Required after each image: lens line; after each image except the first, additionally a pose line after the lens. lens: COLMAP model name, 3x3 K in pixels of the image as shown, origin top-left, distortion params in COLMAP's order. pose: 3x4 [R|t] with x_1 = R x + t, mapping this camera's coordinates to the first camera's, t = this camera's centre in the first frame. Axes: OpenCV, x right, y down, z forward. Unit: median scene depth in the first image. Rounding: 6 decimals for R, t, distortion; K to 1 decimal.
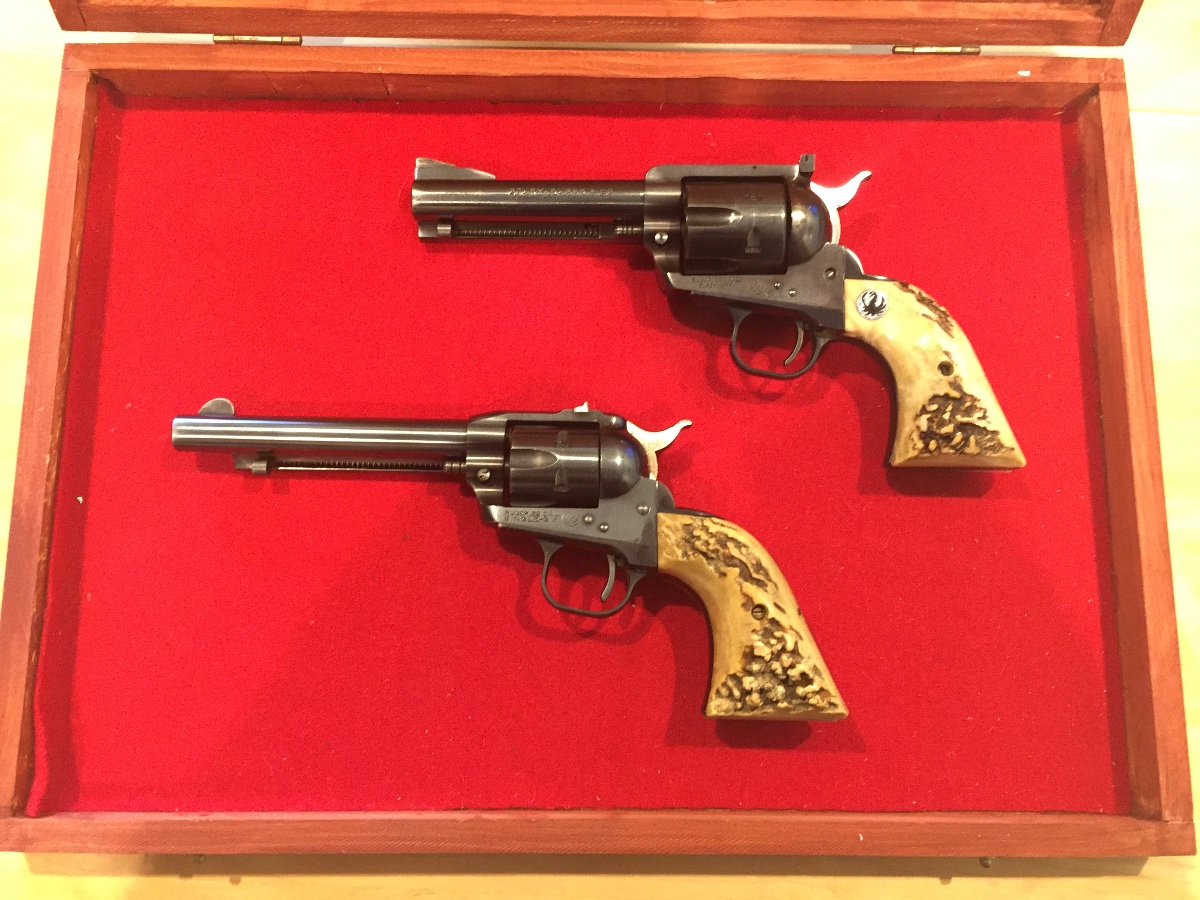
lens RADIAL K [[1054.4, 0, 600.0], [0, 1054.4, 450.0], [0, 0, 1]] dist [0.011902, -0.011199]
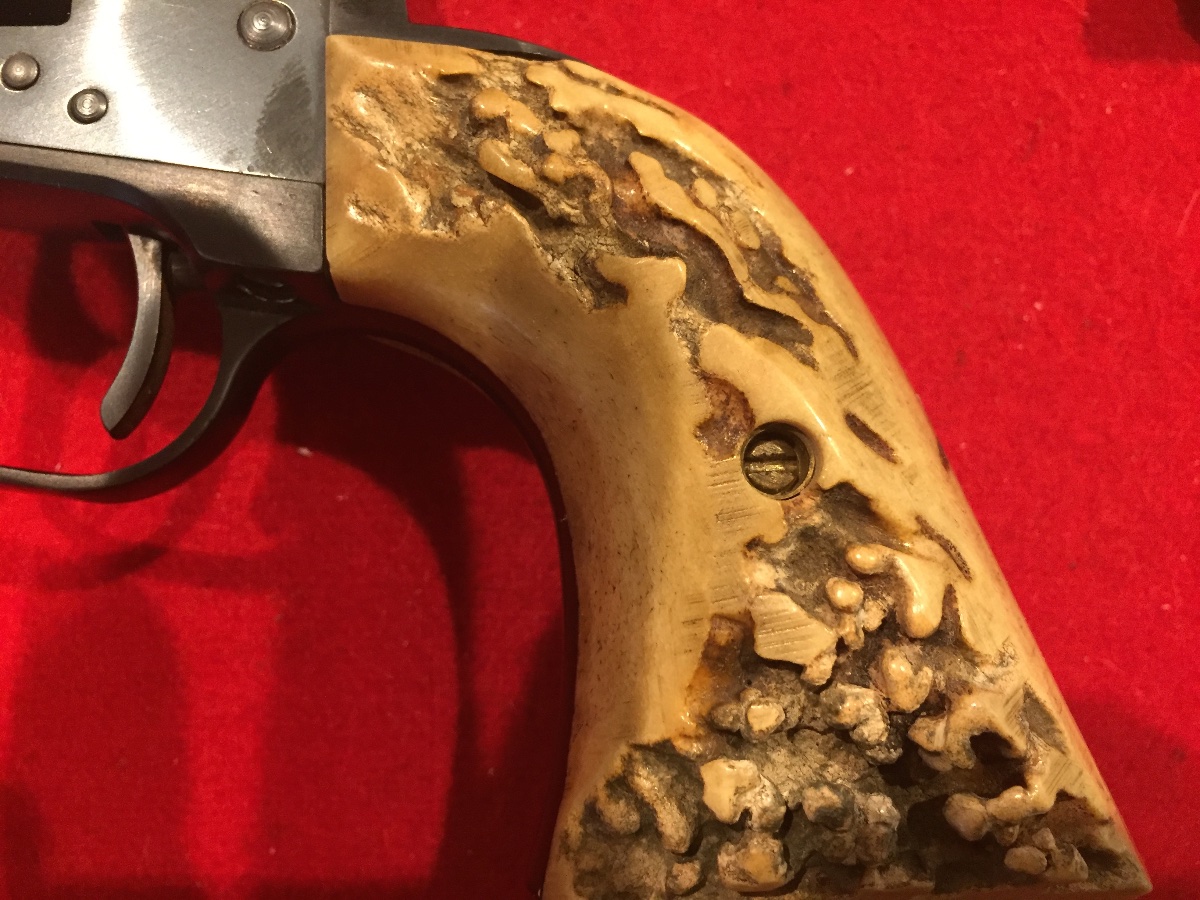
lens RADIAL K [[1054.4, 0, 600.0], [0, 1054.4, 450.0], [0, 0, 1]] dist [0.011902, -0.011199]
pose [[0.998509, -0.019288, 0.051061, 0.102997], [0.012874, 0.992311, 0.123097, 0.124370], [-0.053043, -0.122256, 0.991080, 0.784847]]
